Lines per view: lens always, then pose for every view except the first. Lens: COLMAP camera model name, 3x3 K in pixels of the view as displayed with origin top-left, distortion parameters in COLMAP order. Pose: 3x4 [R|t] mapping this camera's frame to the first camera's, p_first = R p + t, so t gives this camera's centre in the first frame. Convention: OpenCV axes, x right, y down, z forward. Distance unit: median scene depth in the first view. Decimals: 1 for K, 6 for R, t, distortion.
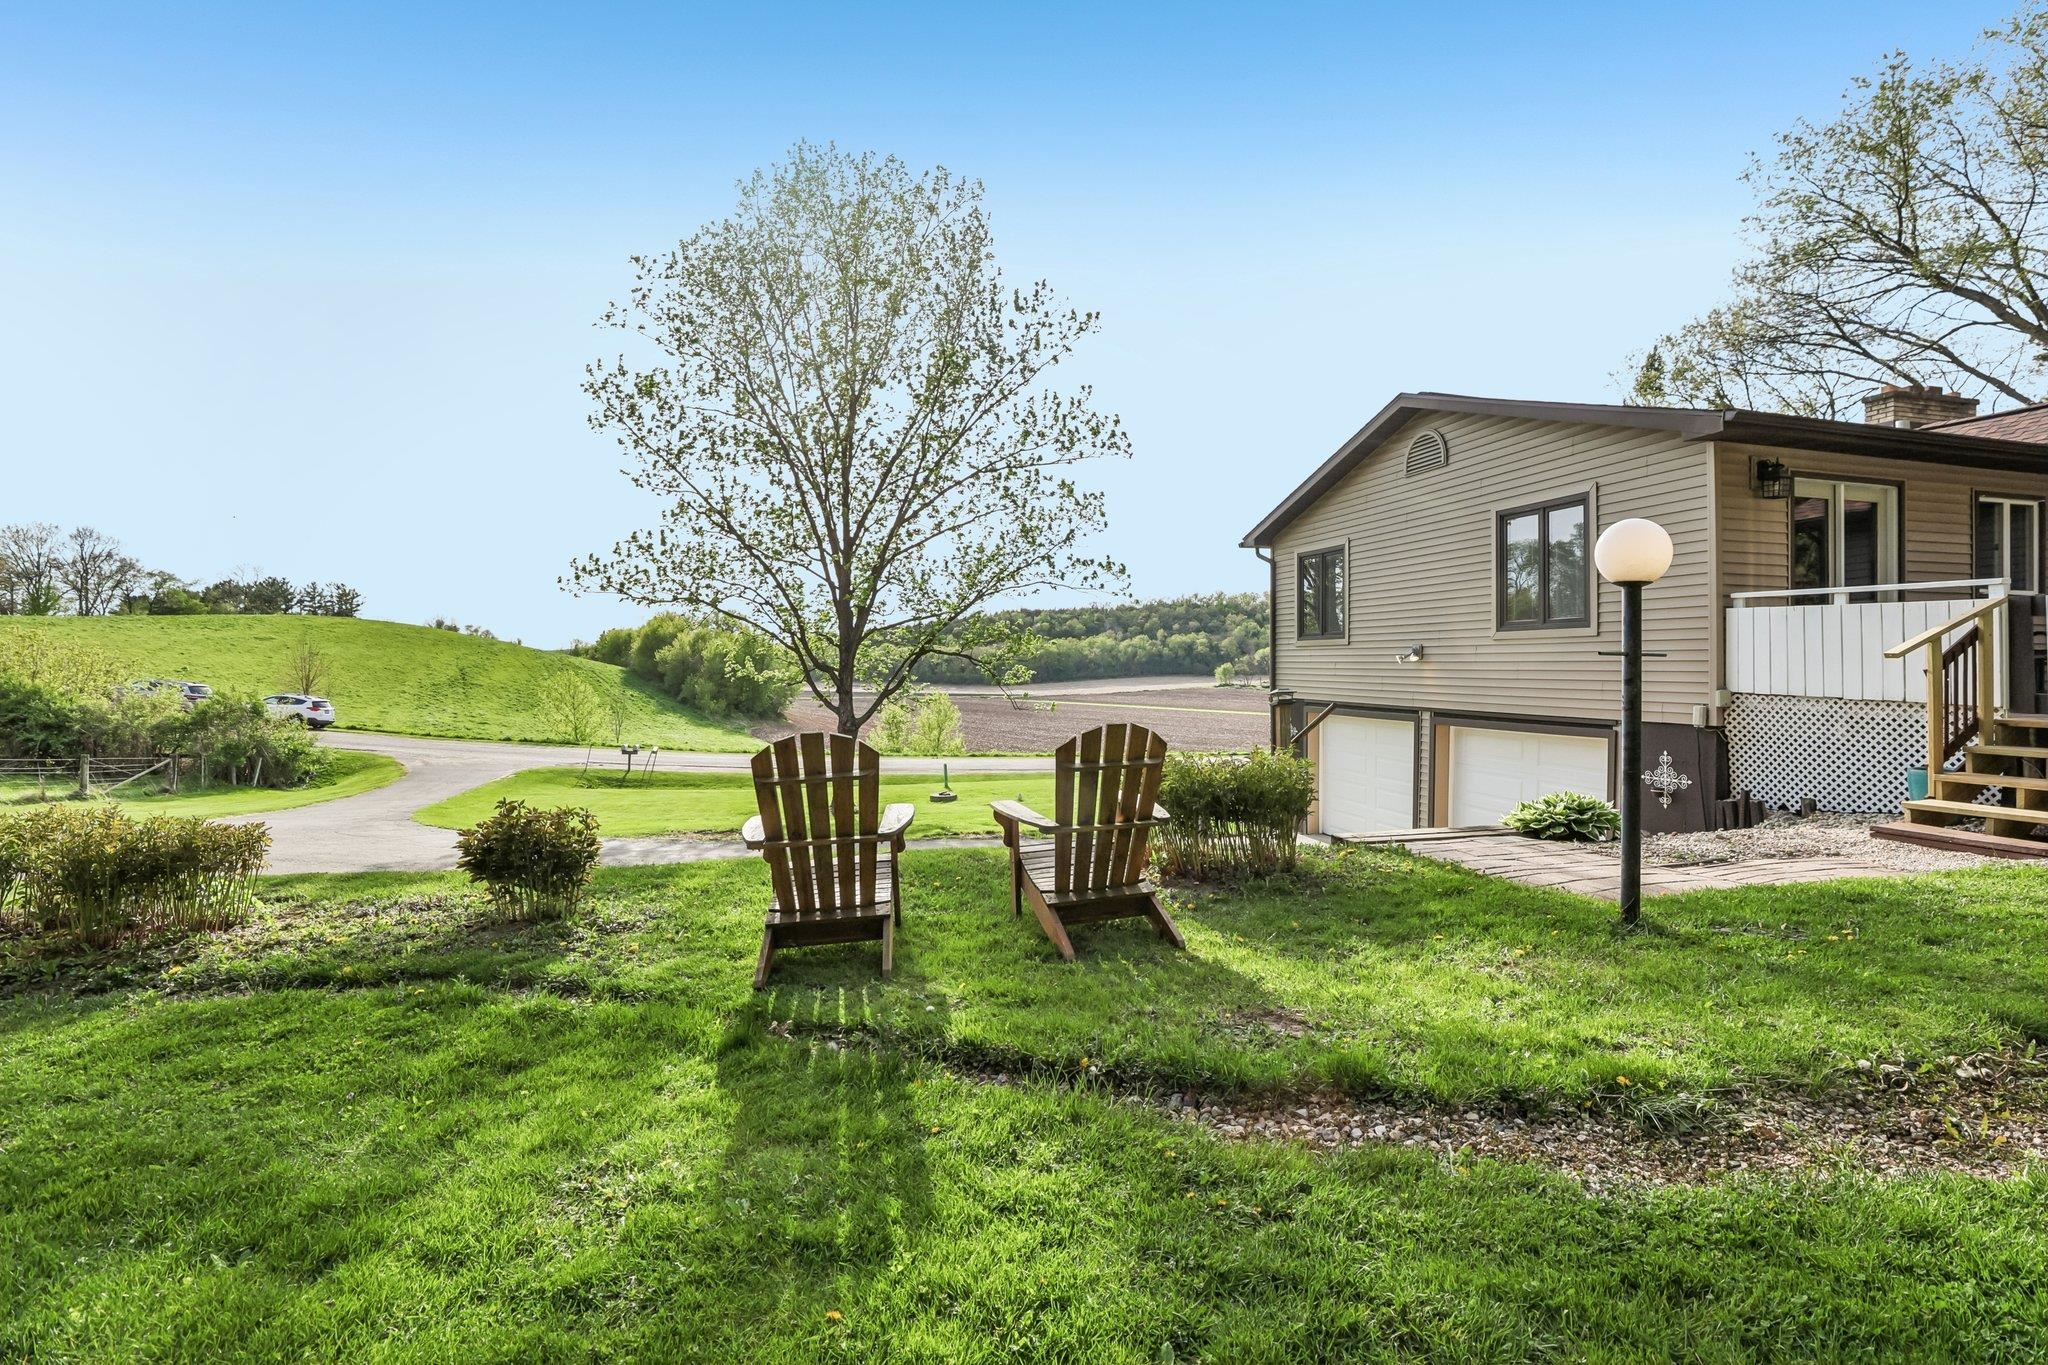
lens RADIAL K [[969.2, 0, 1025.6], [0, 969.2, 649.4], [0, 0, 1]] dist [-0.001341, 0.001014]
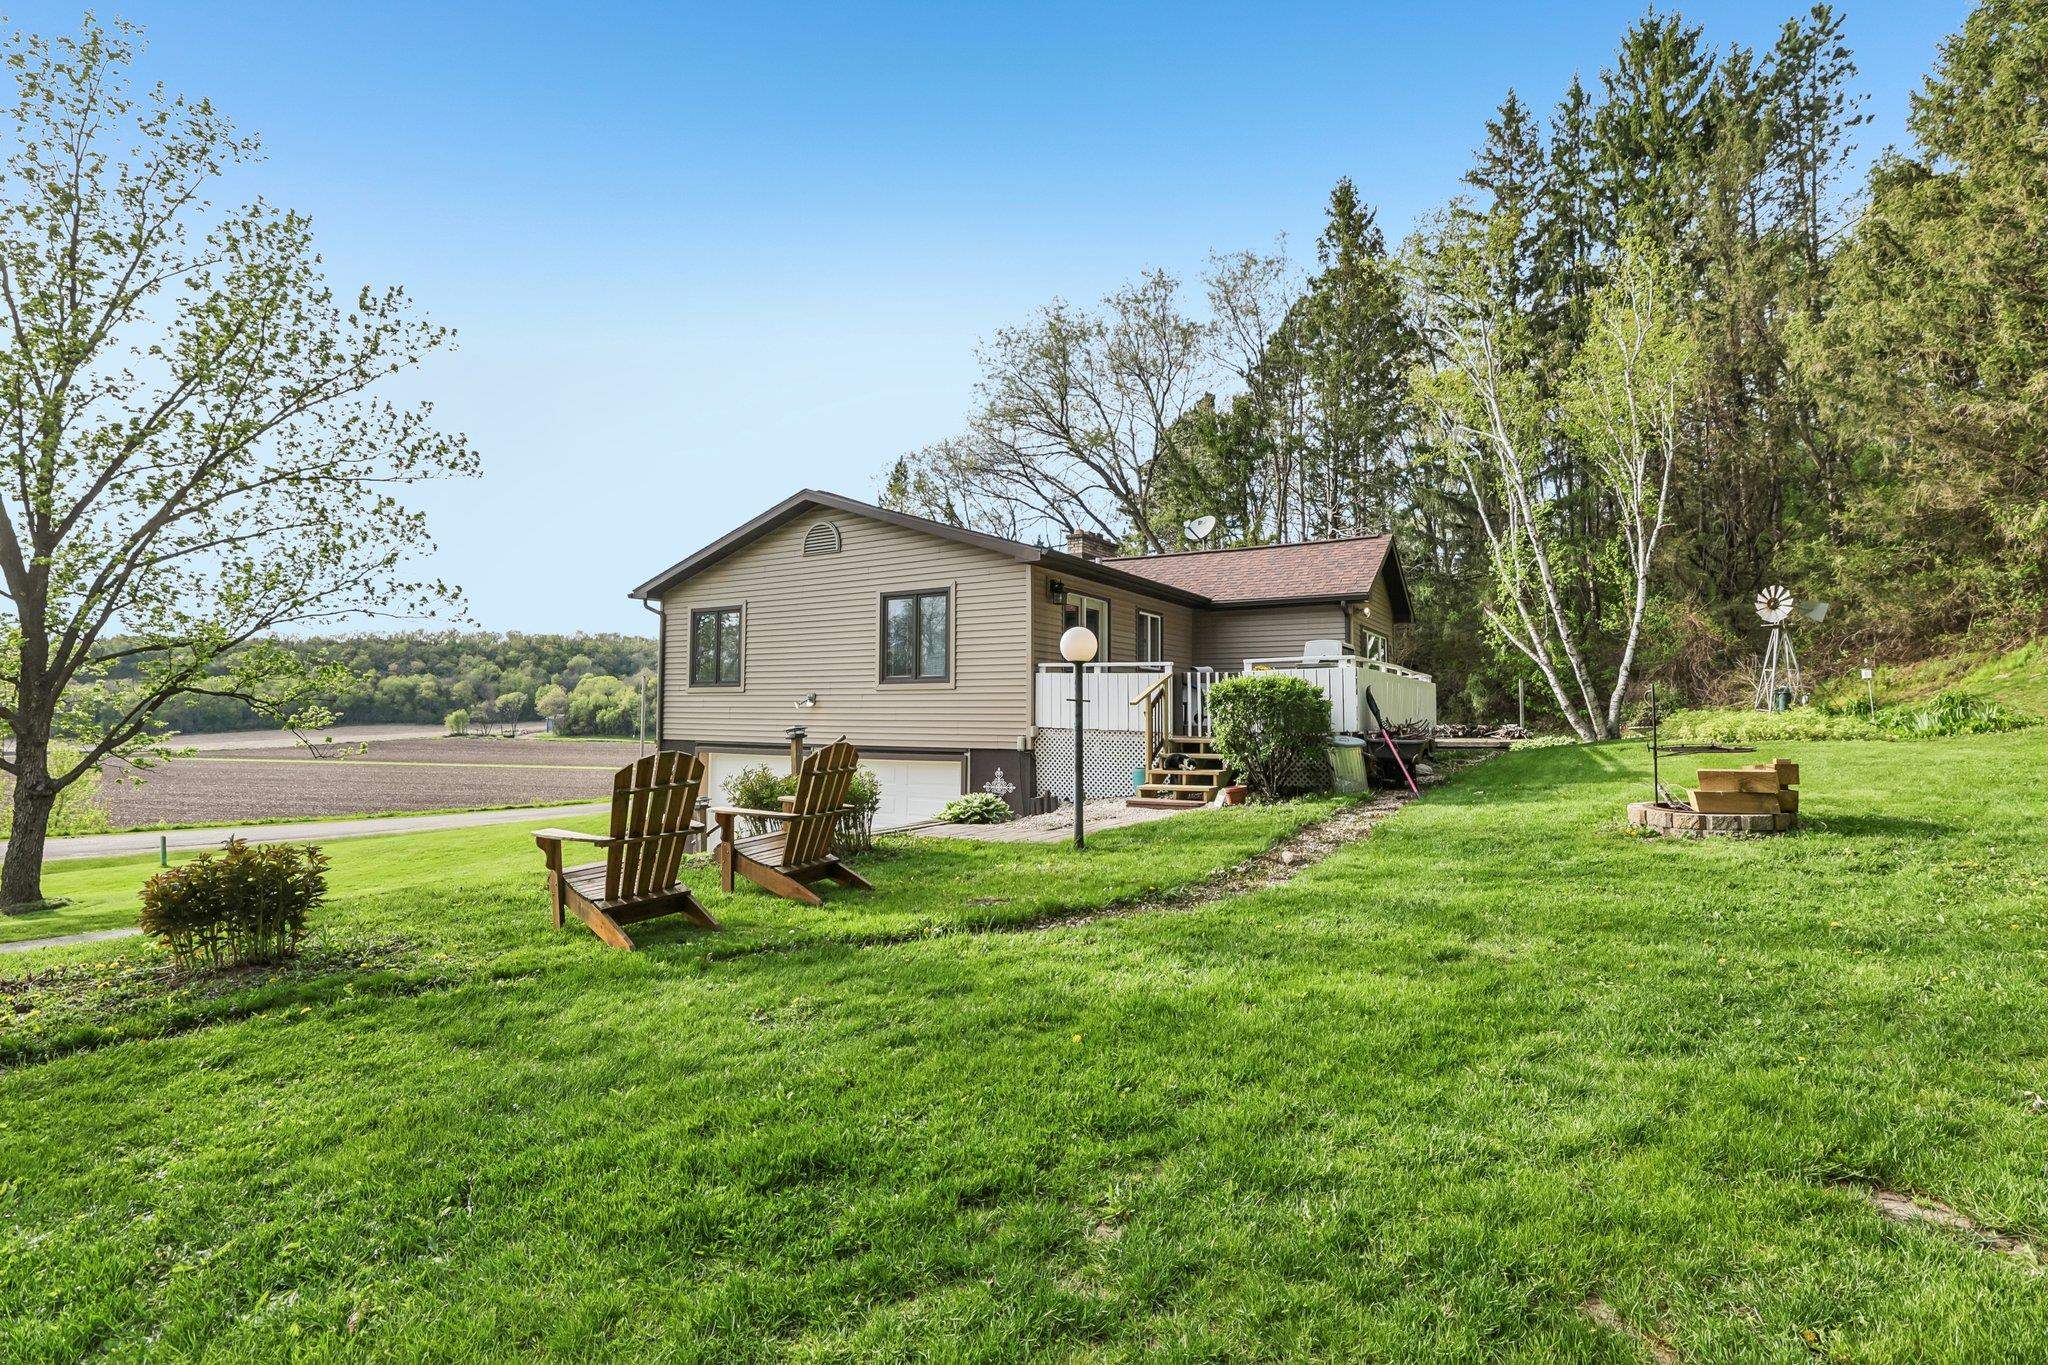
lens RADIAL K [[969.2, 0, 1025.6], [0, 969.2, 649.4], [0, 0, 1]] dist [-0.001341, 0.001014]
pose [[0.748586, 0.050637, 0.661102, -0.162828], [-0.016393, 0.998188, -0.057893, 0.005031], [-0.662835, 0.032500, 0.748059, -0.076673]]
